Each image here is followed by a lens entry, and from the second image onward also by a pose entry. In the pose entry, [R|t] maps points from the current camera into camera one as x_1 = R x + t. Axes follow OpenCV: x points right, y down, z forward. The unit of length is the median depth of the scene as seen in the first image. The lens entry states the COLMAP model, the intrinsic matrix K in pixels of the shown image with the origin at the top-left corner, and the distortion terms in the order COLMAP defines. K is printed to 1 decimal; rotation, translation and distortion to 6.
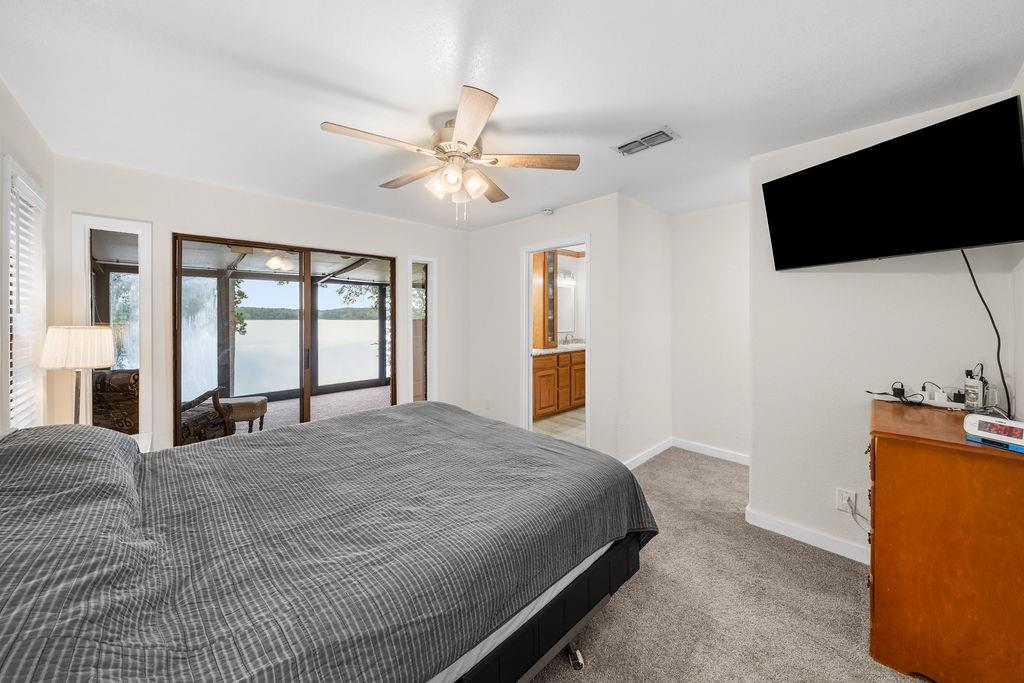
lens RADIAL K [[362.8, 0, 510.8], [0, 362.8, 330.7], [0, 0, 1]] dist [-0.000682, -0.000015]
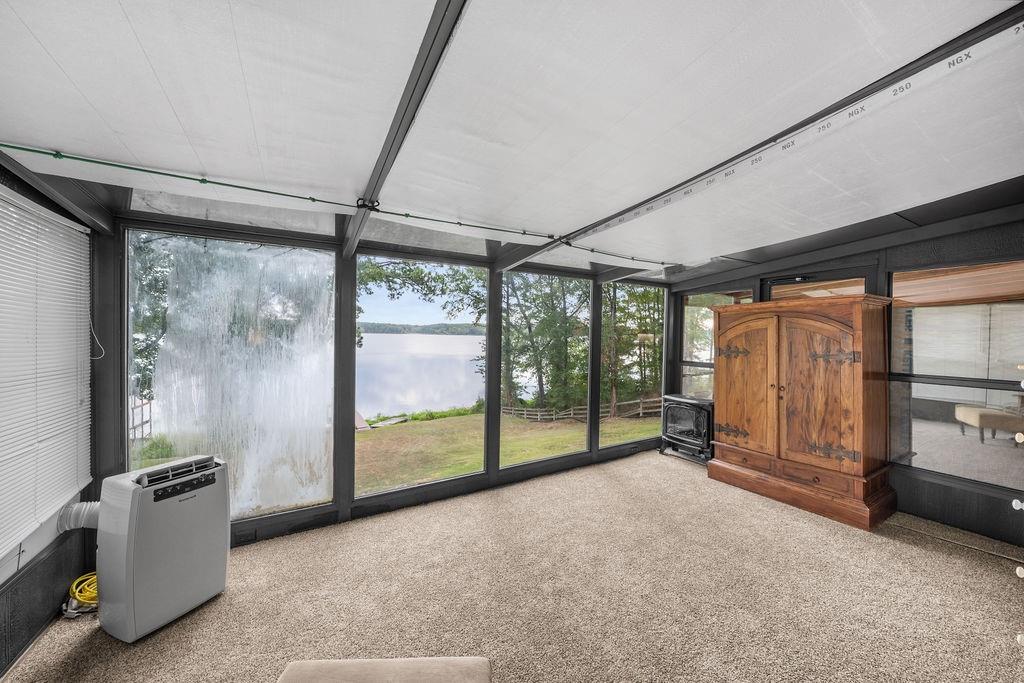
lens RADIAL K [[357.2, 0, 512.0], [0, 357.2, 341.5], [0, 0, 1]] dist [-0.000418, 0.000012]
pose [[0.973307, 0.020725, -0.228571, -0.398502], [-0.024316, 0.999621, -0.012906, -0.022505], [0.228217, 0.018120, 0.973442, 0.502279]]
